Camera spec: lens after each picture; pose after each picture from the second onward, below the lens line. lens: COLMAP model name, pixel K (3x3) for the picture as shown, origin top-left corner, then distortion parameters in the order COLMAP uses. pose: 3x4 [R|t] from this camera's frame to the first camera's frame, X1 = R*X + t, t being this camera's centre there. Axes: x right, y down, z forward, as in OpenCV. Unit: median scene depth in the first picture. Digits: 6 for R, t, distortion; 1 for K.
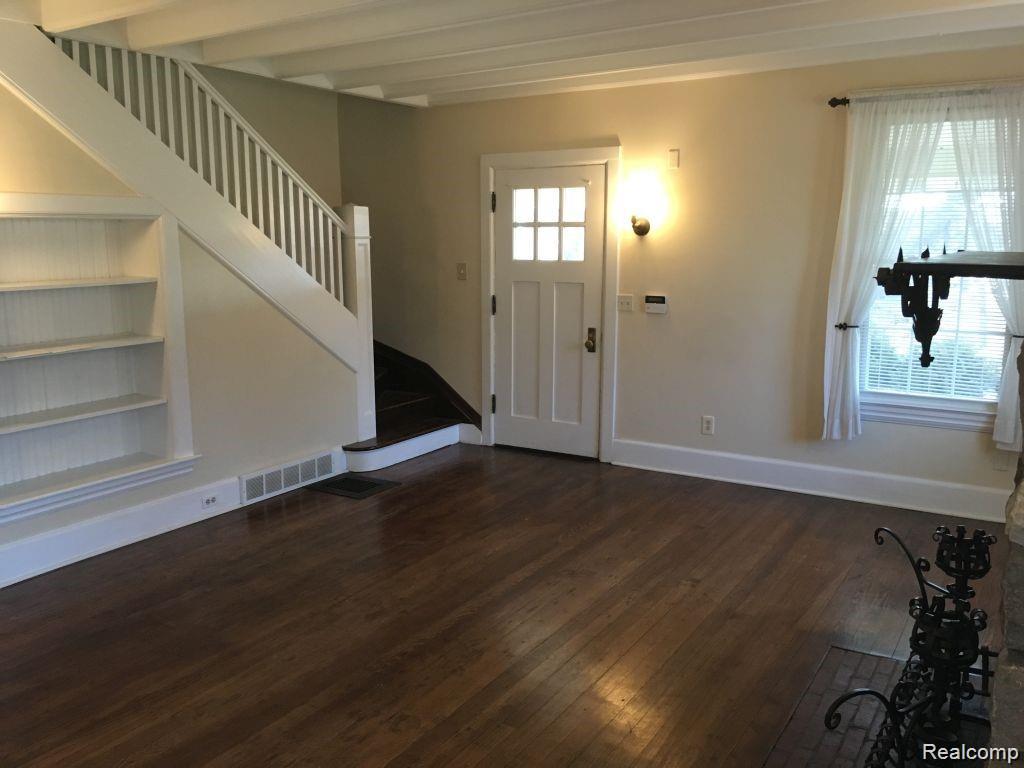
lens RADIAL K [[863.2, 0, 512.5], [0, 863.2, 386.4], [0, 0, 1]] dist [0.005222, 0.000578]
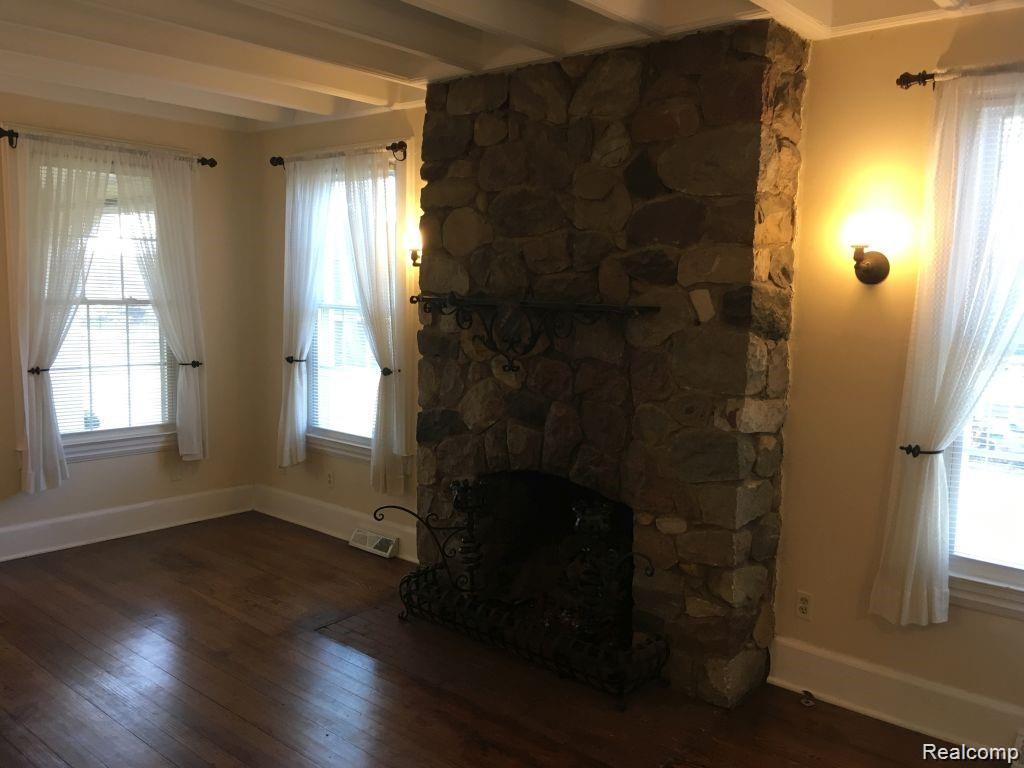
lens RADIAL K [[863.2, 0, 513.2], [0, 863.2, 383.4], [0, 0, 1]] dist [0.005222, 0.000578]
pose [[0.168914, -0.103143, 0.980219, -0.487186], [0.145238, 0.986258, 0.078751, -0.057887], [-0.974871, 0.129062, 0.181573, 0.339581]]
